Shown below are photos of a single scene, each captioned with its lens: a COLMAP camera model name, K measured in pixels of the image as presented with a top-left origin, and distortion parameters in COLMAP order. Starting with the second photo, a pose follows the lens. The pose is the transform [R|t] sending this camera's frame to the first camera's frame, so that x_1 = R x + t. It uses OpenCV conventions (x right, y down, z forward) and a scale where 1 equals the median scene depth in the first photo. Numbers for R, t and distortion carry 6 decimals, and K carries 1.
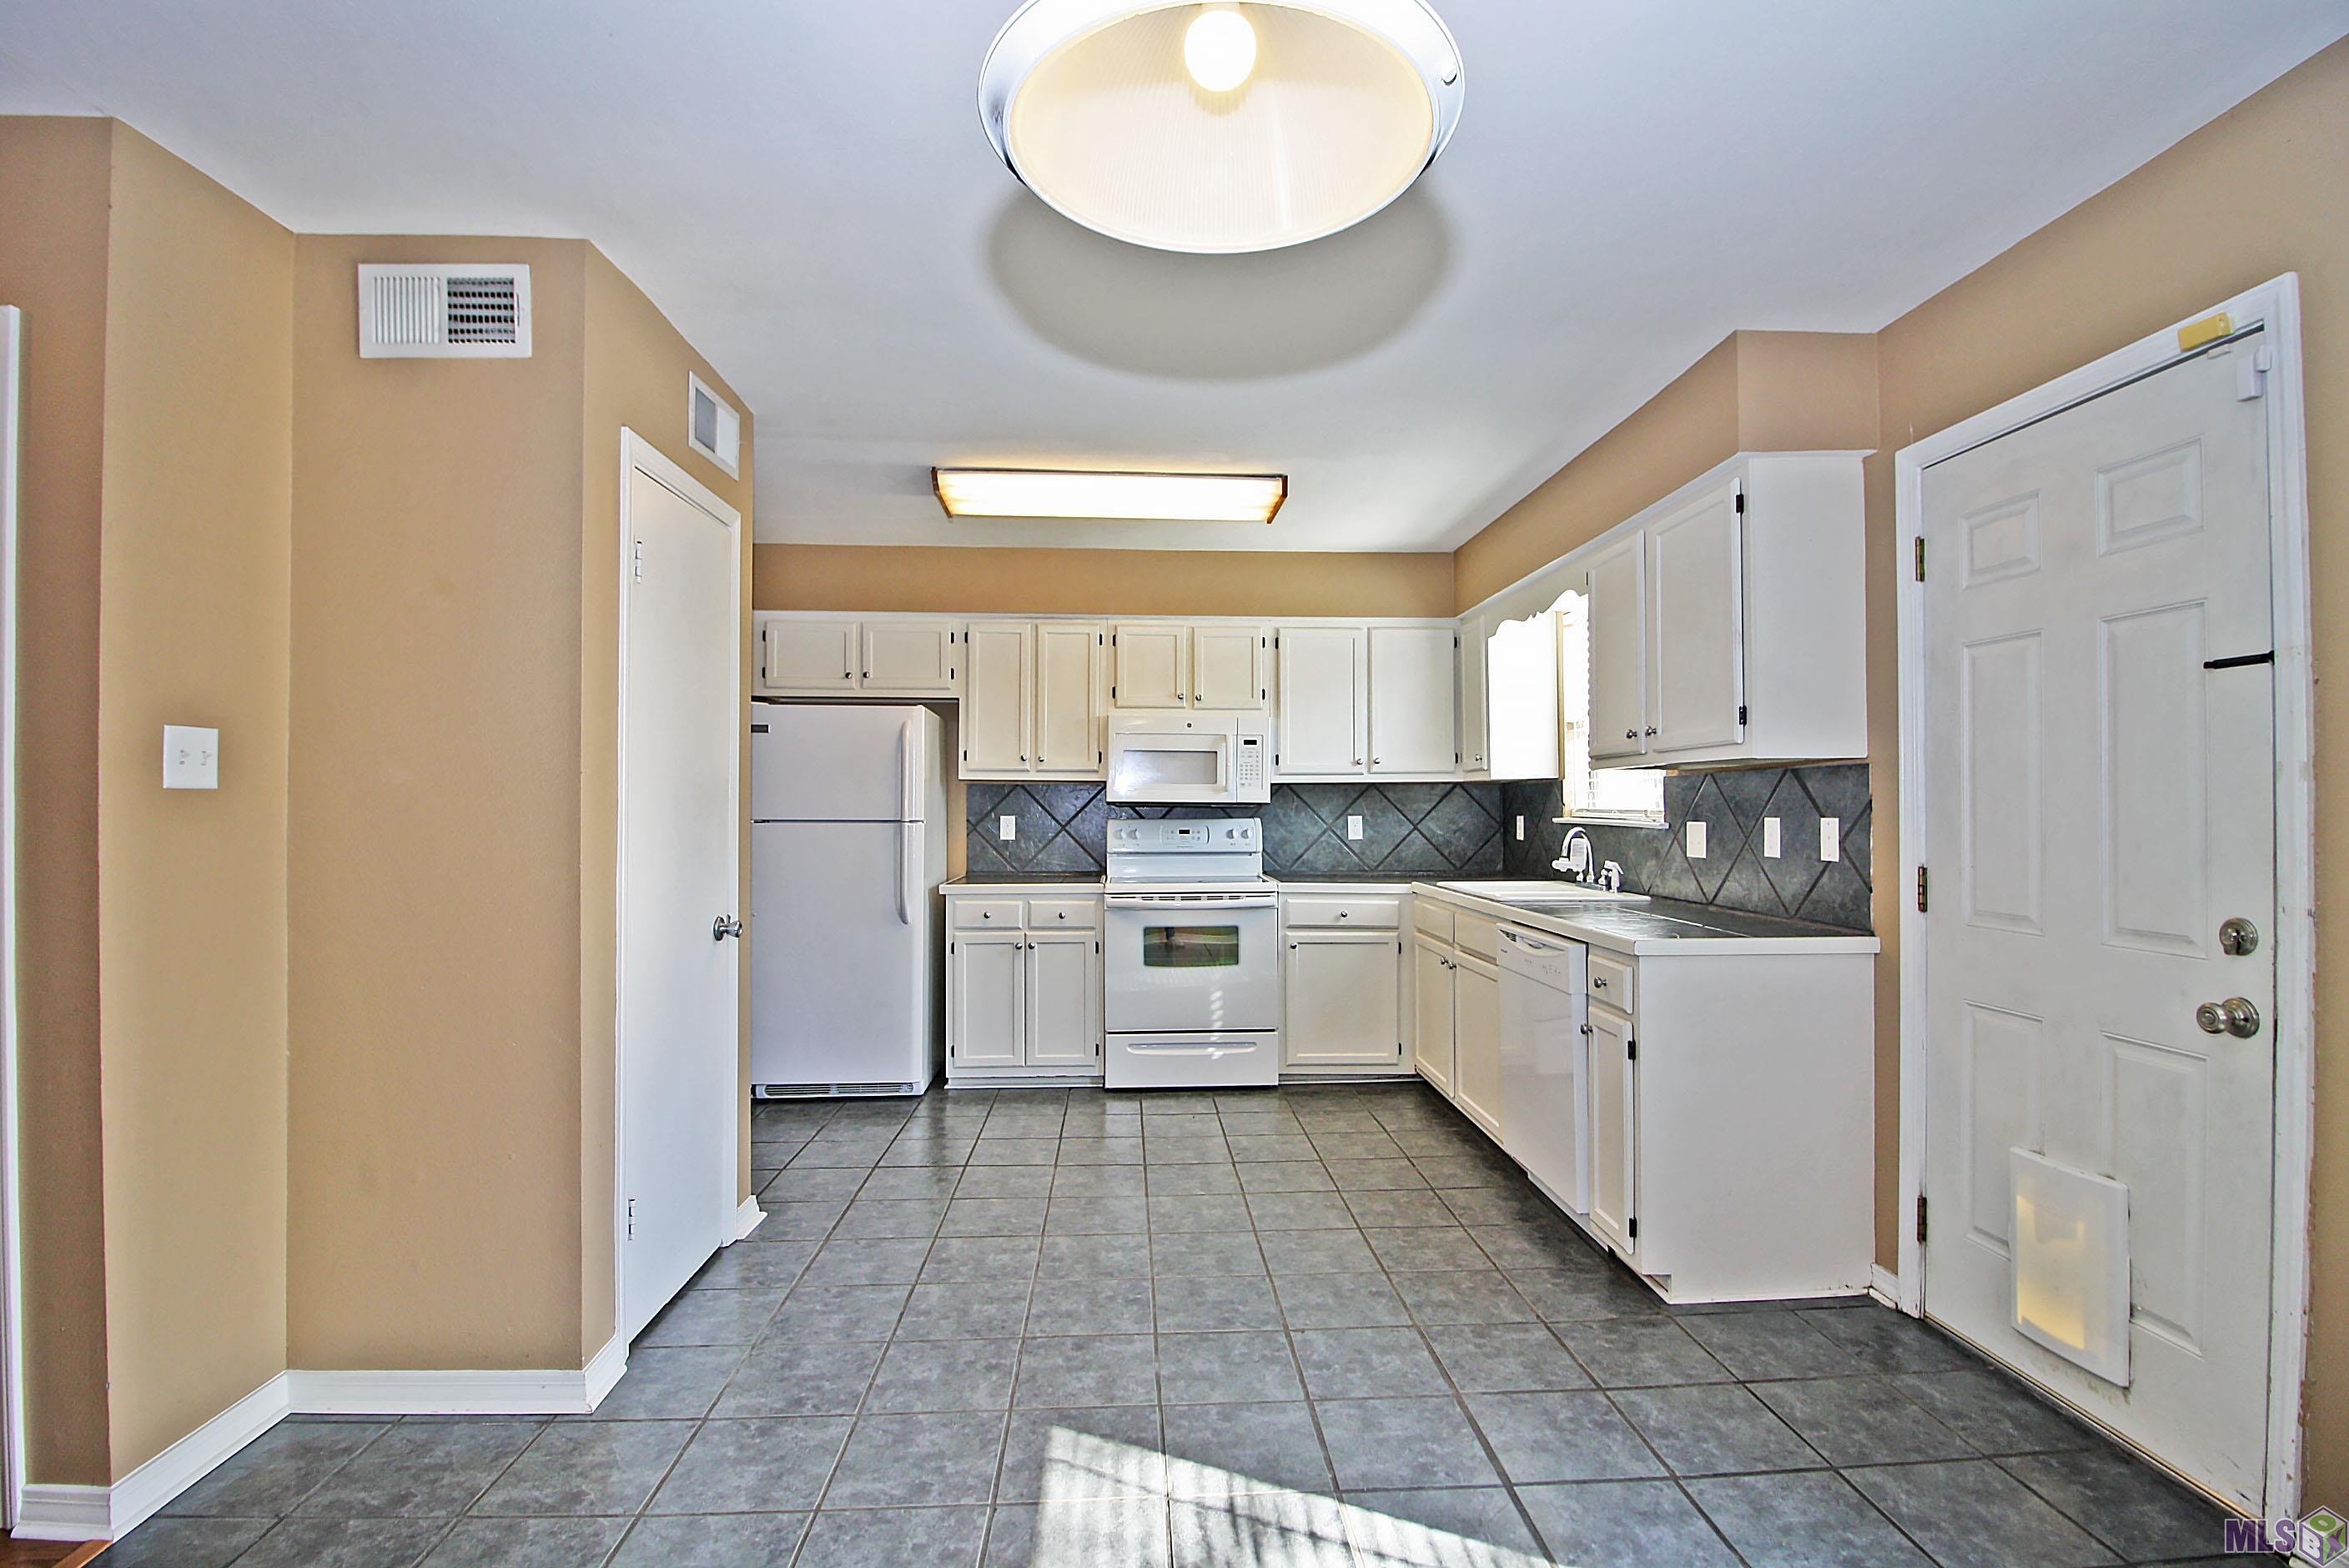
lens RADIAL K [[1117.0, 0, 1176.0], [0, 1117.0, 796.3], [0, 0, 1]] dist [-0.000294, -0.000001]
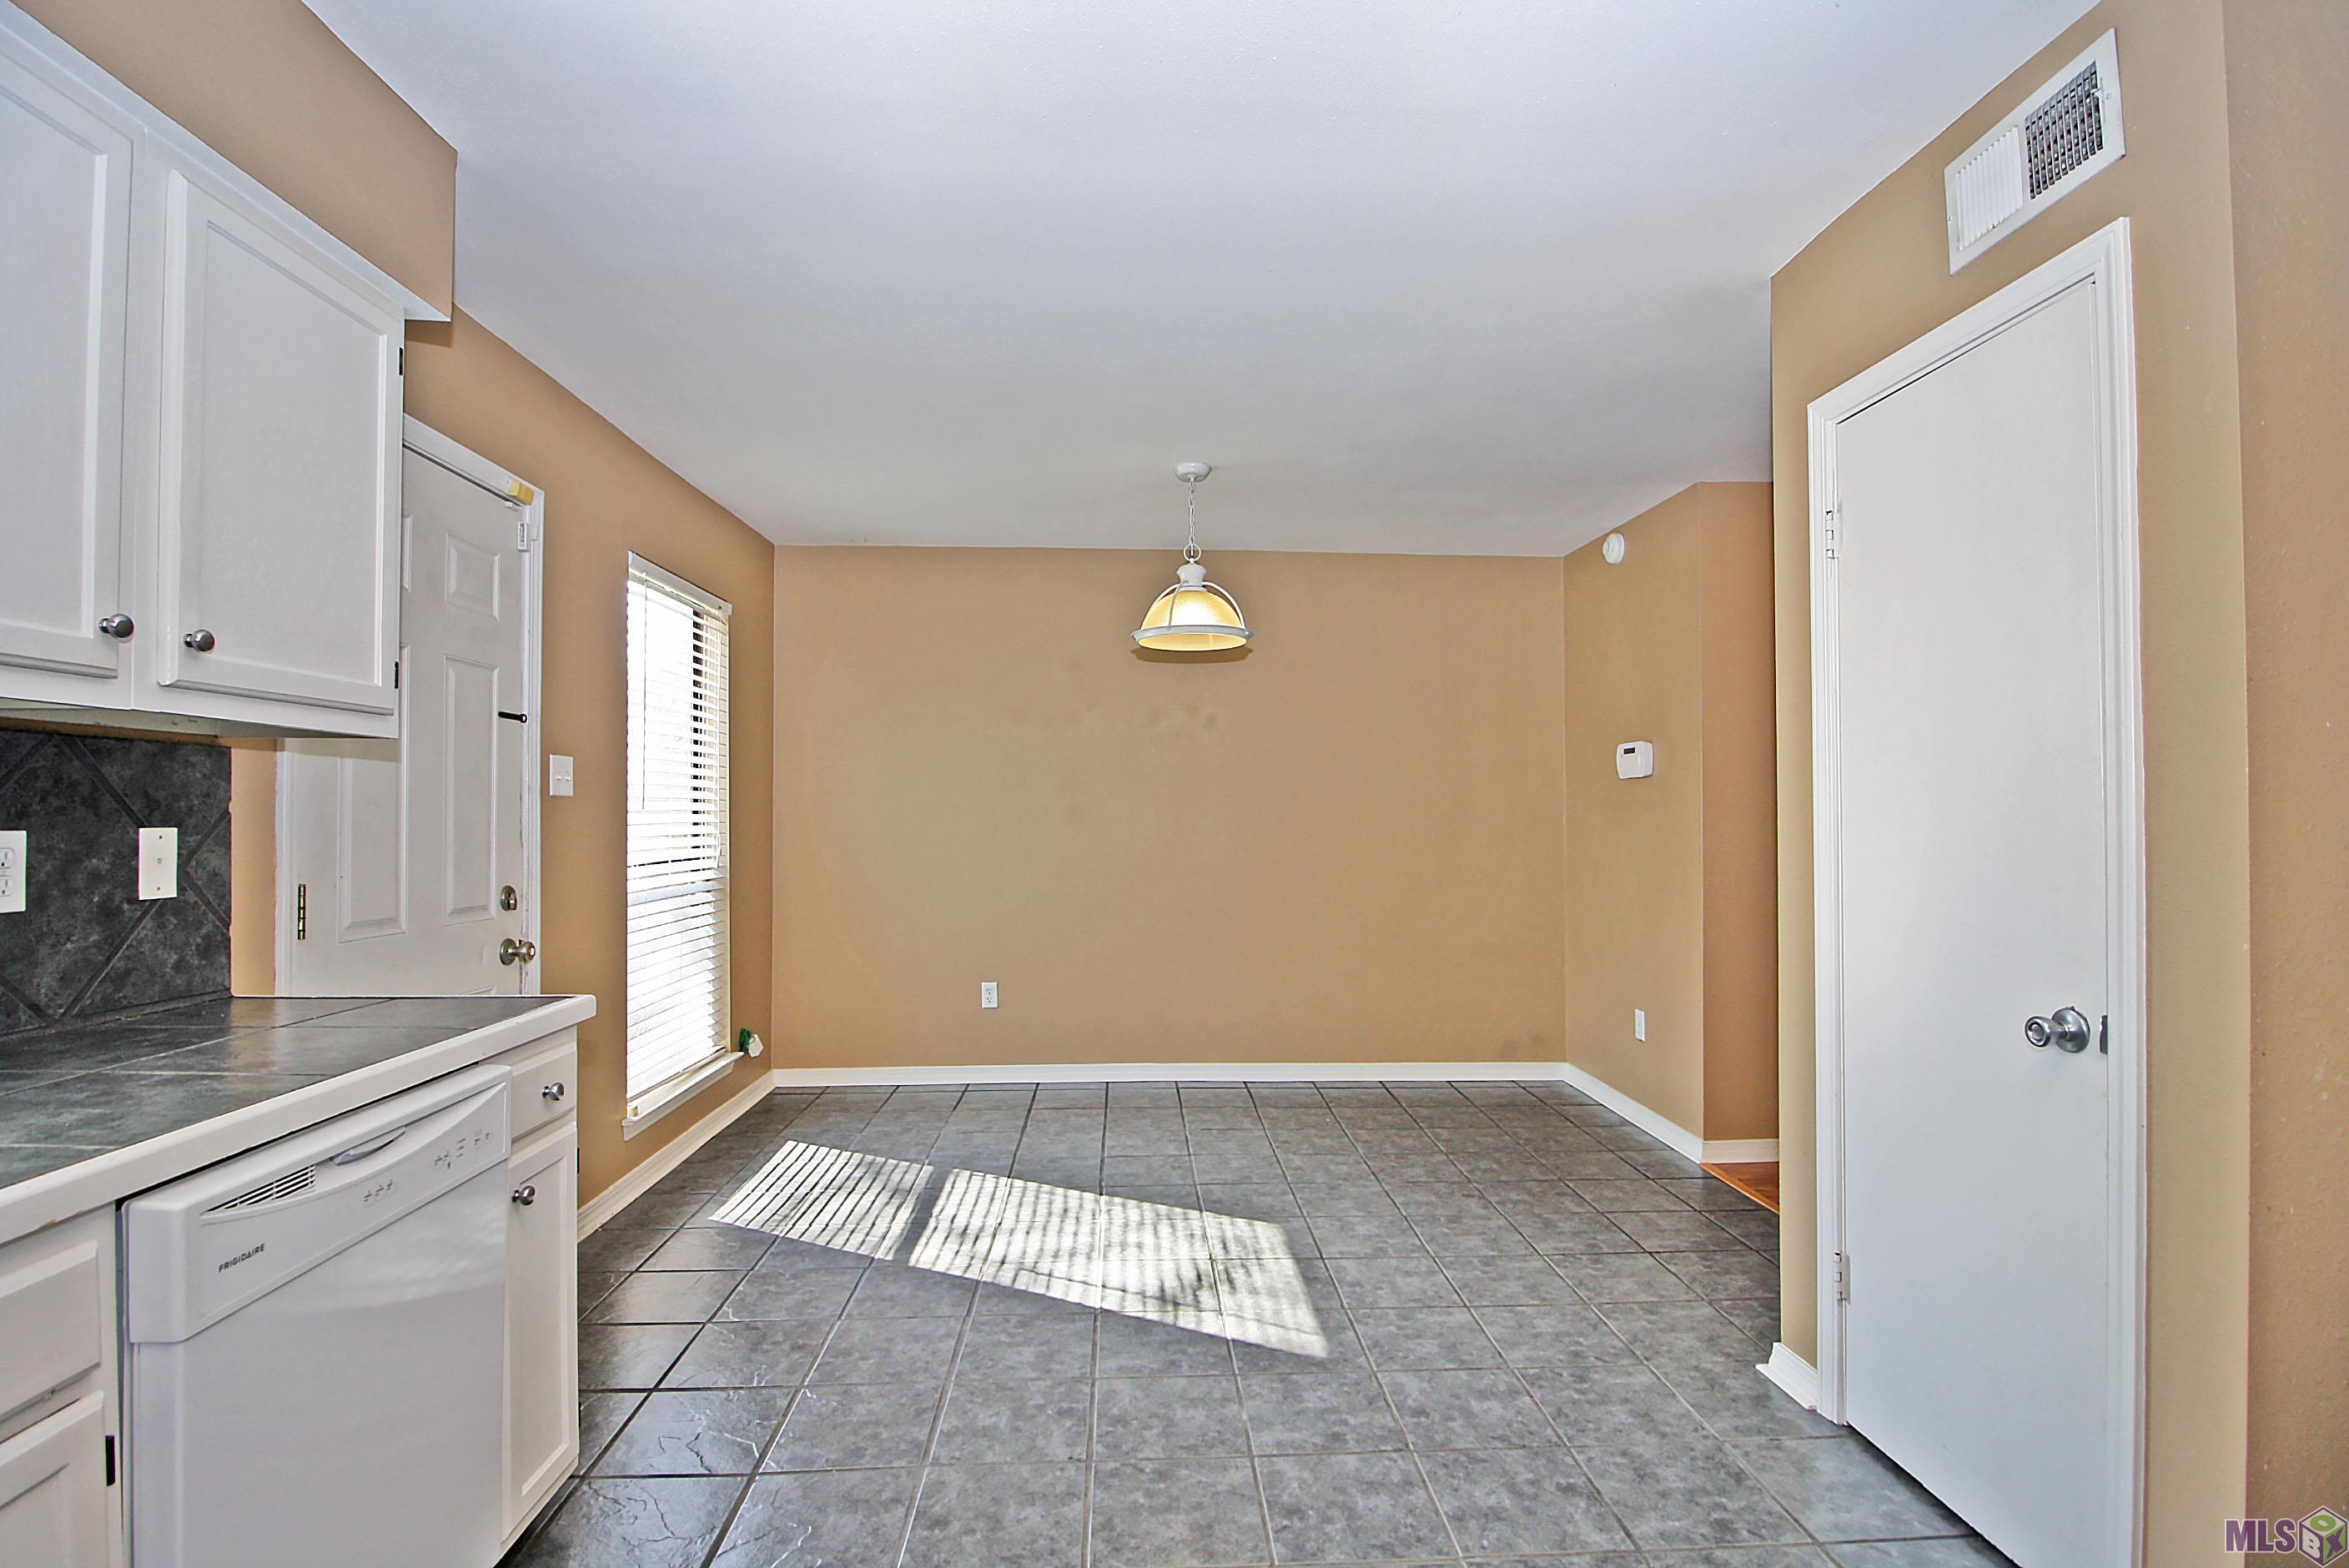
lens RADIAL K [[1117.0, 0, 1173.0], [0, 1117.0, 798.5], [0, 0, 1]] dist [-0.000294, -0.000001]
pose [[-0.999978, 0.000970, 0.006547, 0.035088], [0.000795, 0.999644, -0.026679, 0.024459], [-0.006571, -0.026673, -0.999623, 1.946926]]
